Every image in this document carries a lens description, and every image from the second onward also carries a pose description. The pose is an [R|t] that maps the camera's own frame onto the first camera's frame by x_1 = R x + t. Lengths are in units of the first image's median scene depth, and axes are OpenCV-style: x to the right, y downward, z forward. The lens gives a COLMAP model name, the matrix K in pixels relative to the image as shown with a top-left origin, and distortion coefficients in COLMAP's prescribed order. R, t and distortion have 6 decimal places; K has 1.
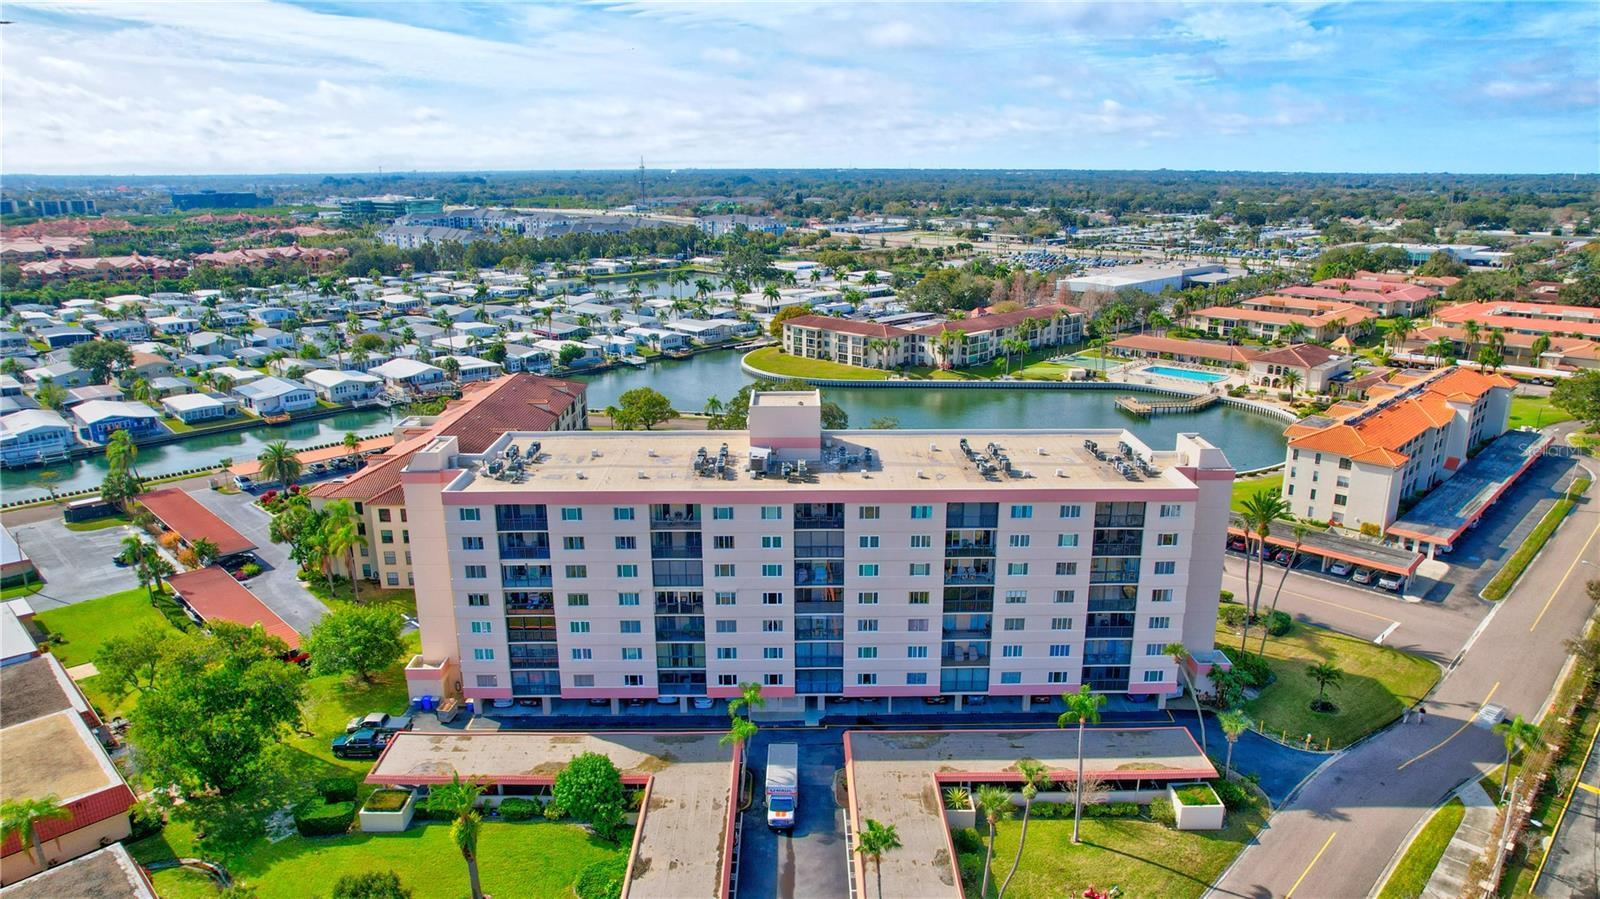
lens RADIAL K [[1024.5, 0, 804.1], [0, 1024.5, 454.5], [0, 0, 1]] dist [-0.067761, 0.054818]
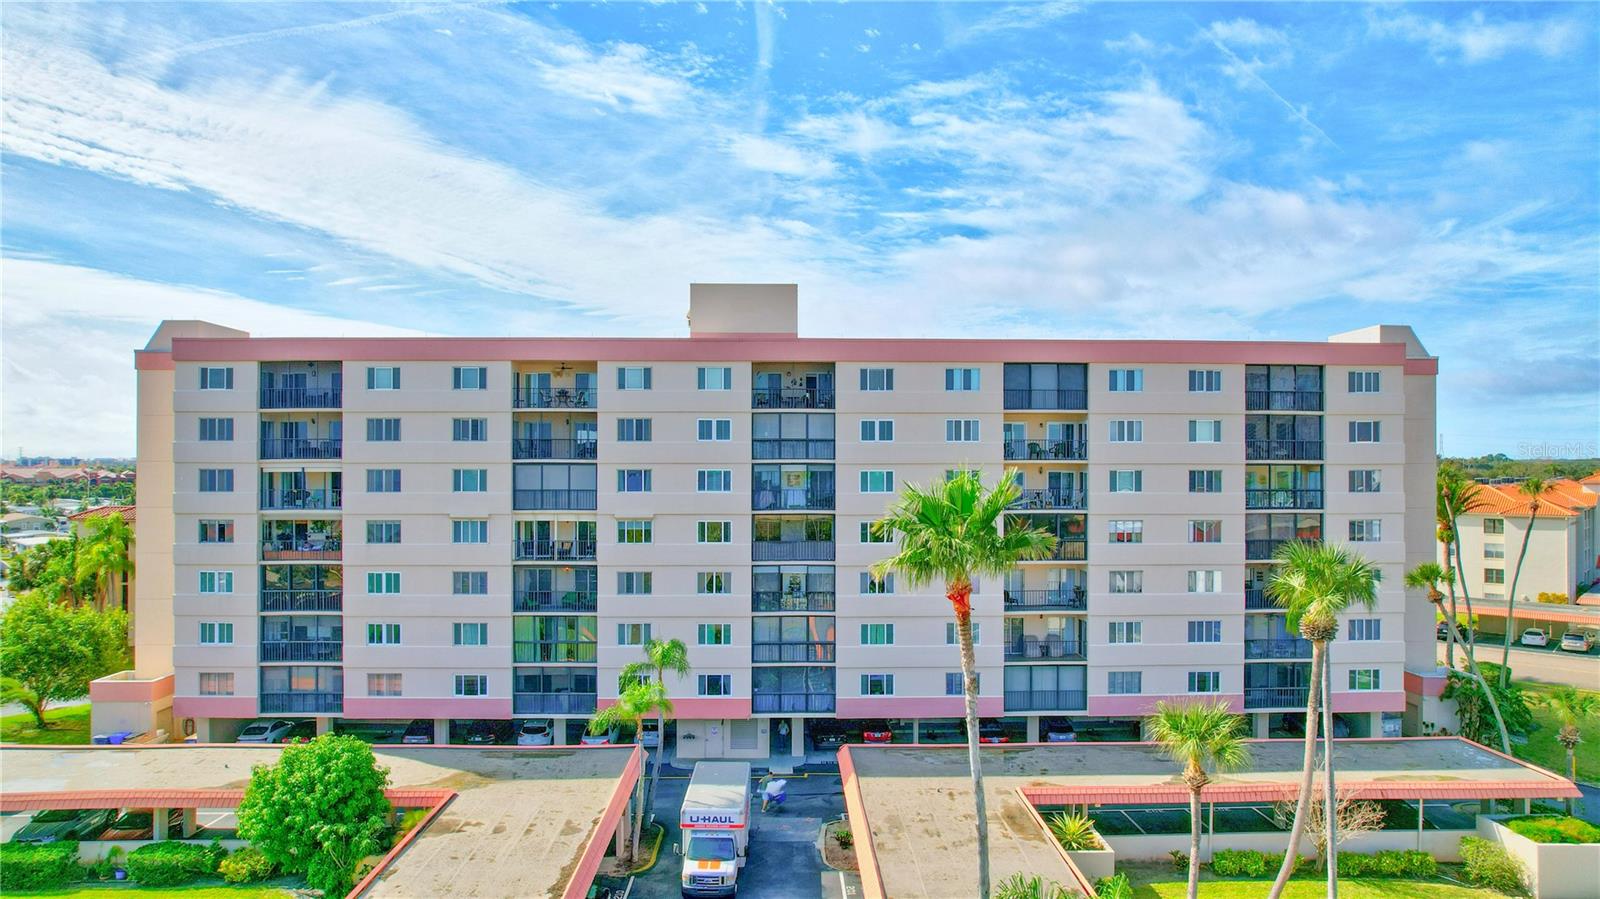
lens RADIAL K [[1024.5, 0, 804.1], [0, 1024.5, 454.5], [0, 0, 1]] dist [-0.067761, 0.054818]
pose [[0.999917, 0.002804, 0.012537, 0.013315], [0.000715, 0.962227, -0.272247, 0.259183], [-0.012827, 0.272234, 0.962146, 0.422925]]
